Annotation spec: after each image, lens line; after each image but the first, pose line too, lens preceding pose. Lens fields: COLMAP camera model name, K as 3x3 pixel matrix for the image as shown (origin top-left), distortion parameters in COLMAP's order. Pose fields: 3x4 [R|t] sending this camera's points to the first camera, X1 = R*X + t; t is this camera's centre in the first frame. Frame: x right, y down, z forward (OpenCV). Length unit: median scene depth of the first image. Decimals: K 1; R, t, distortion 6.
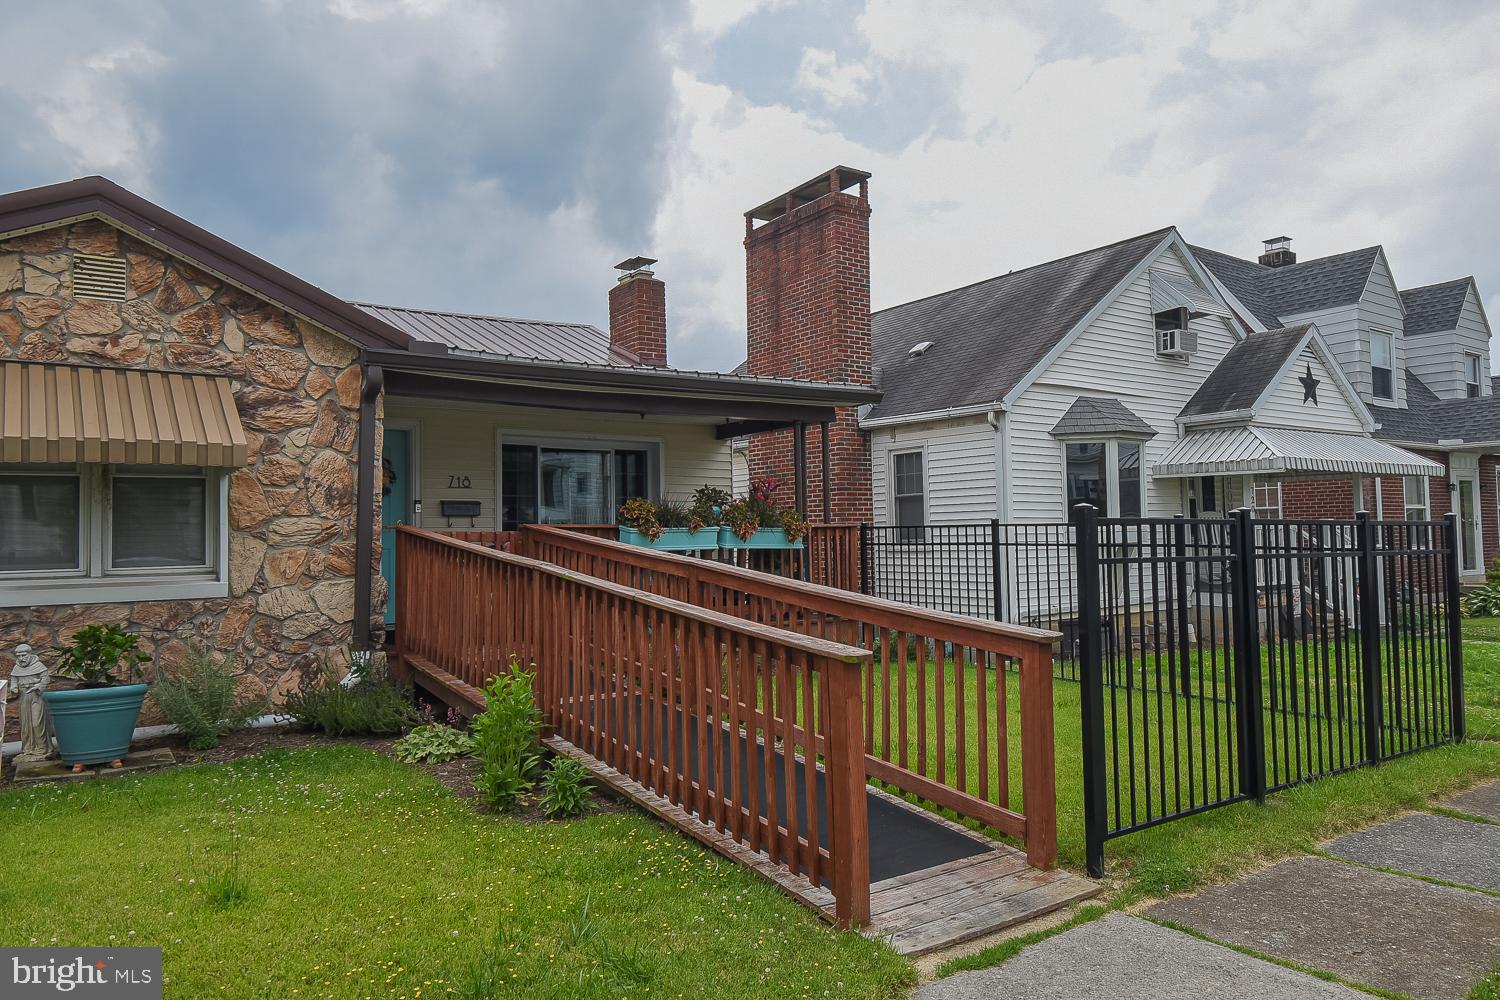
lens RADIAL K [[1015.4, 0, 750.0], [0, 1015.4, 500.0], [0, 0, 1]] dist [0.050520, -0.065354]
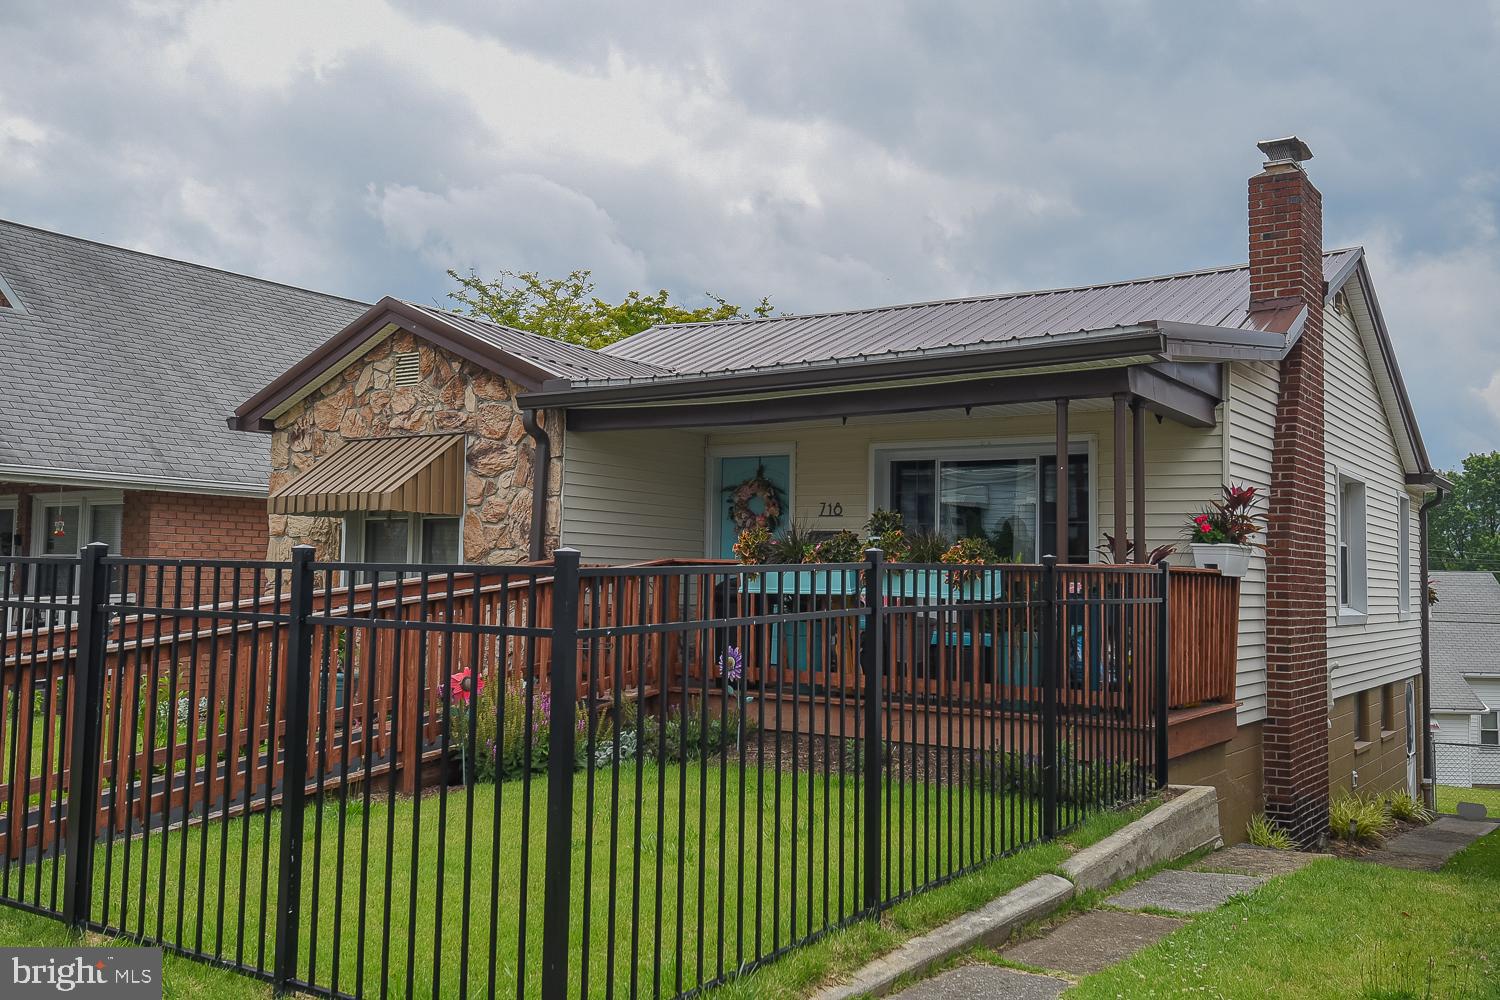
lens RADIAL K [[1288.3, 0, 754.3], [0, 1288.3, 493.3], [0, 0, 1]] dist [0.069724, 0.000793]
pose [[0.362085, -0.034093, -0.931522, 1.007496], [0.015360, 0.999413, -0.030608, 0.002084], [0.932019, -0.003225, 0.362396, 0.747169]]
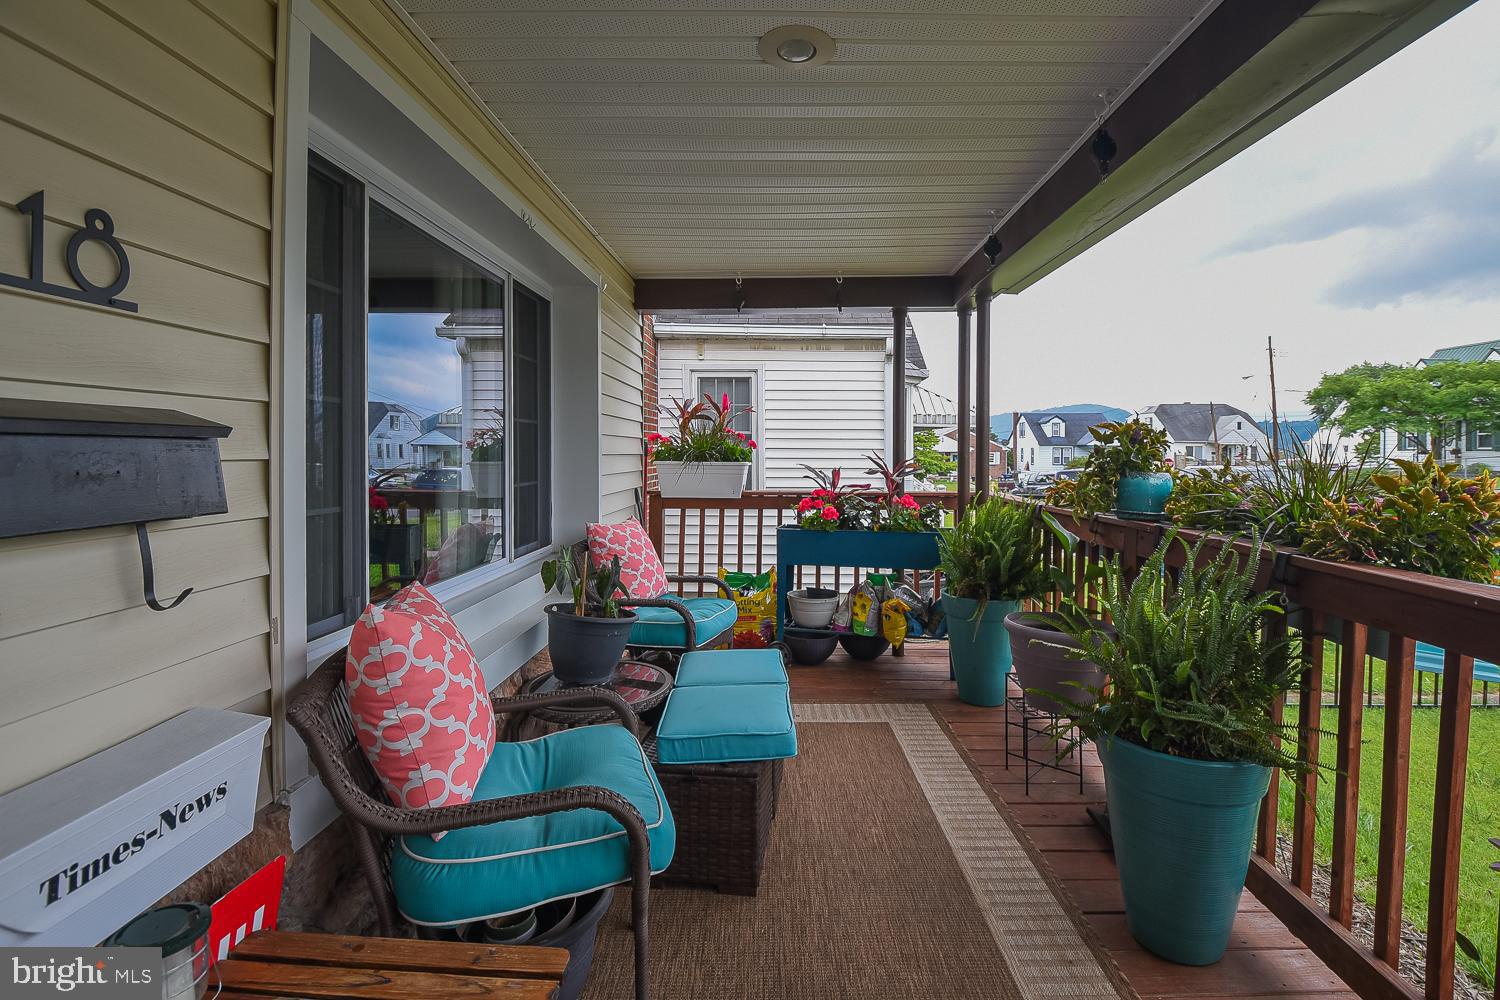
lens RADIAL K [[667.5, 0, 755.3], [0, 667.5, 476.0], [0, 0, 1]] dist [0.001818, -0.017341]
pose [[0.585618, -0.010882, 0.810514, -0.418907], [-0.050063, 0.997515, 0.049564, 0.002117], [-0.809040, -0.069602, 0.583618, 1.255039]]
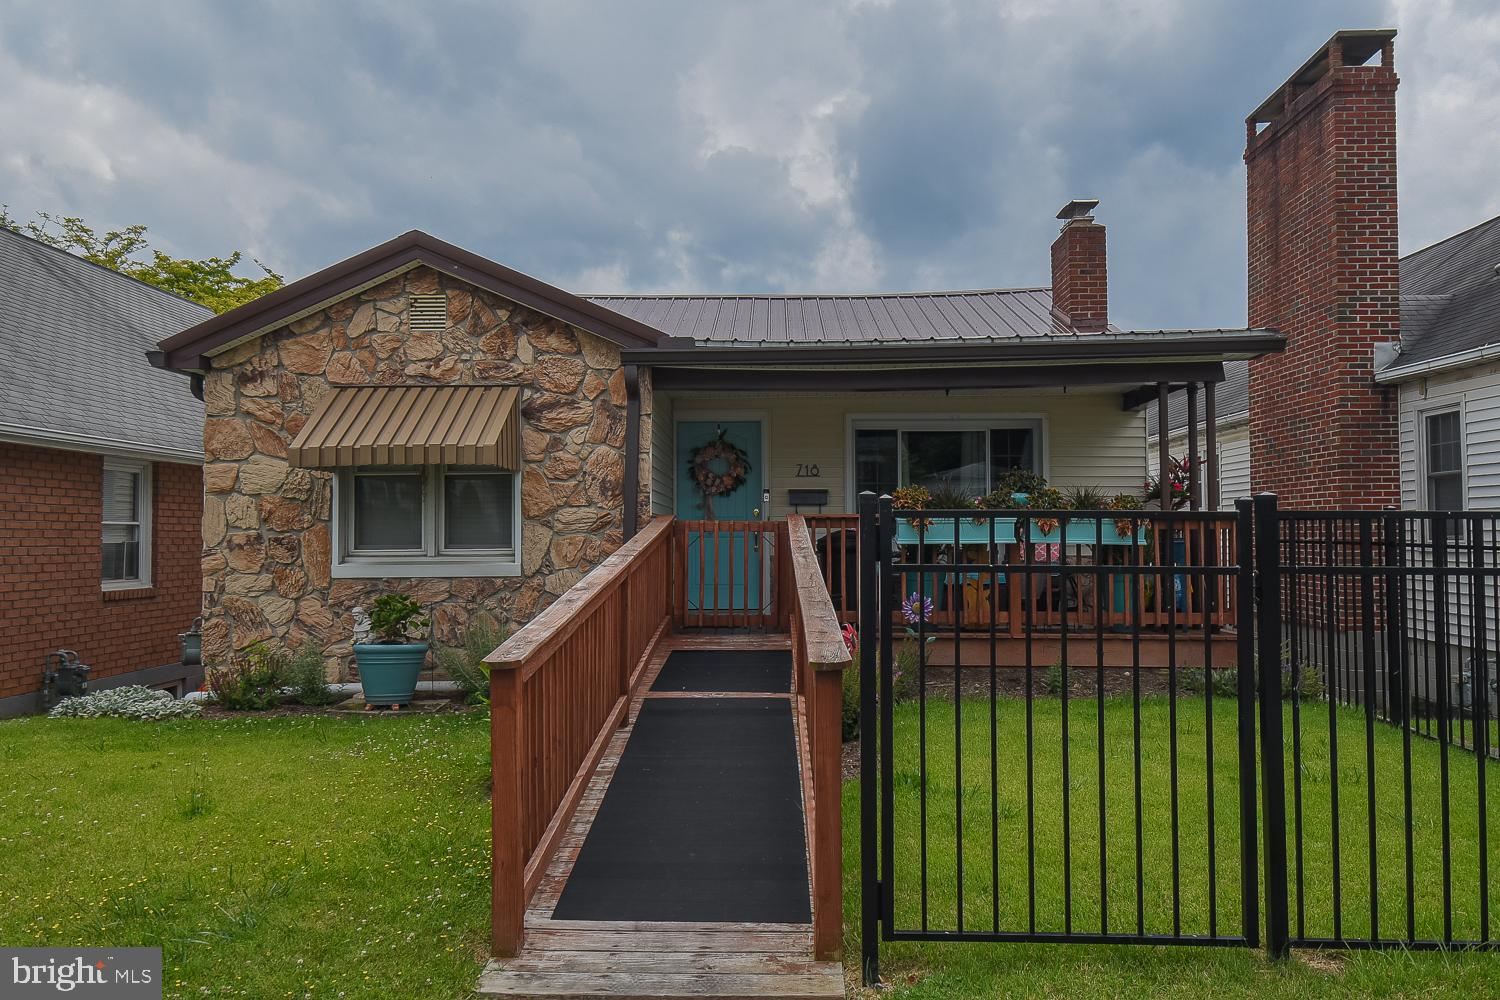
lens RADIAL K [[1090.6, 0, 748.1], [0, 1090.6, 504.8], [0, 0, 1]] dist [0.048798, -0.053453]
pose [[0.794335, -0.001351, -0.607478, 0.431955], [0.013464, 0.999791, 0.015382, -0.001755], [0.607330, -0.020397, 0.794188, 0.170920]]
